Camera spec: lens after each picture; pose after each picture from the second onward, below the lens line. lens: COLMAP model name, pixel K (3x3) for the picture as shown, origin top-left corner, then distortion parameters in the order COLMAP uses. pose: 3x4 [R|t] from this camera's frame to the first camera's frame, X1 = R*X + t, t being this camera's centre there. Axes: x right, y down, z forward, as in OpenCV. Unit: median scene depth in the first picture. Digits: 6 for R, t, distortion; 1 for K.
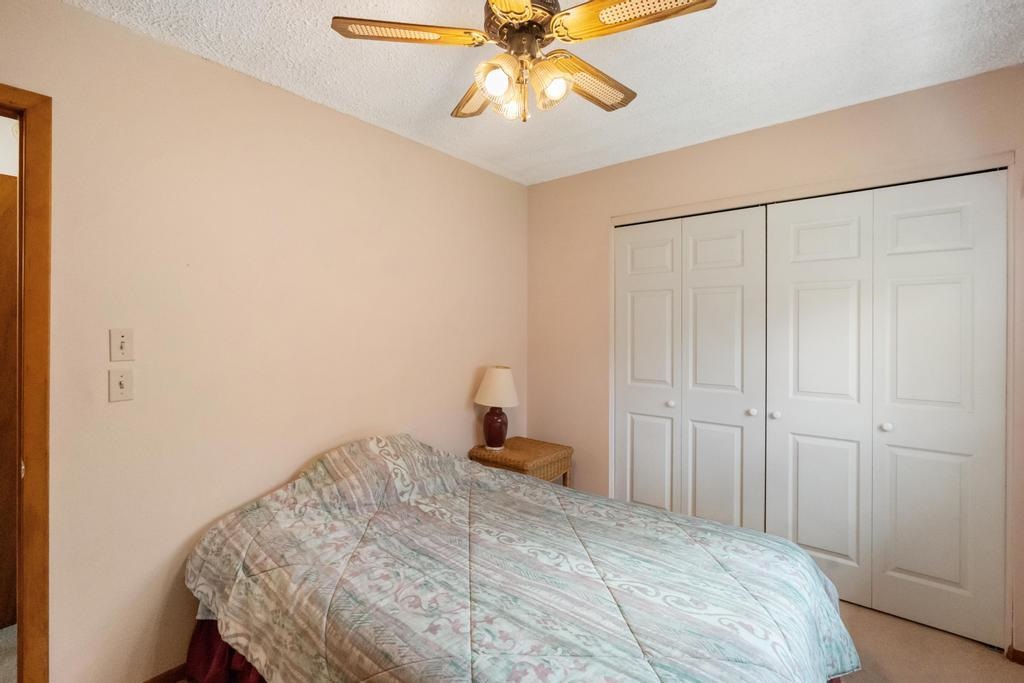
lens RADIAL K [[451.2, 0, 512.2], [0, 451.2, 330.3], [0, 0, 1]] dist [-0.001263, -0.000236]
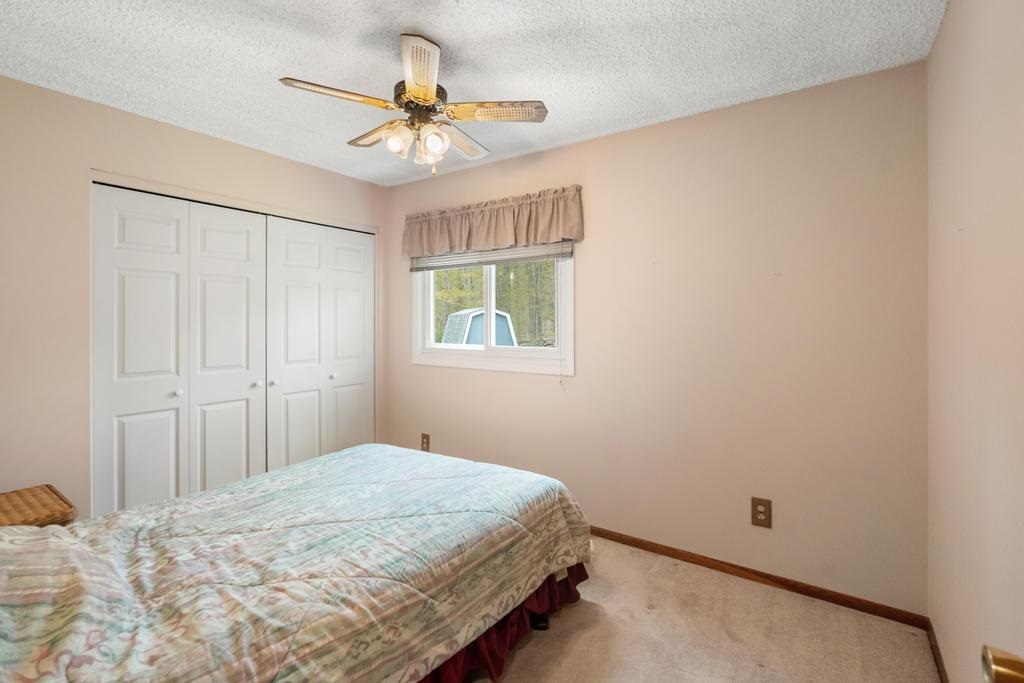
lens RADIAL K [[470.6, 0, 507.0], [0, 470.6, 324.8], [0, 0, 1]] dist [-0.000309, 0.000210]
pose [[-0.069759, -0.009619, 0.997517, -0.979795], [0.003381, 0.999945, 0.009878, 0.017323], [-0.997558, 0.004062, -0.069723, 0.541014]]
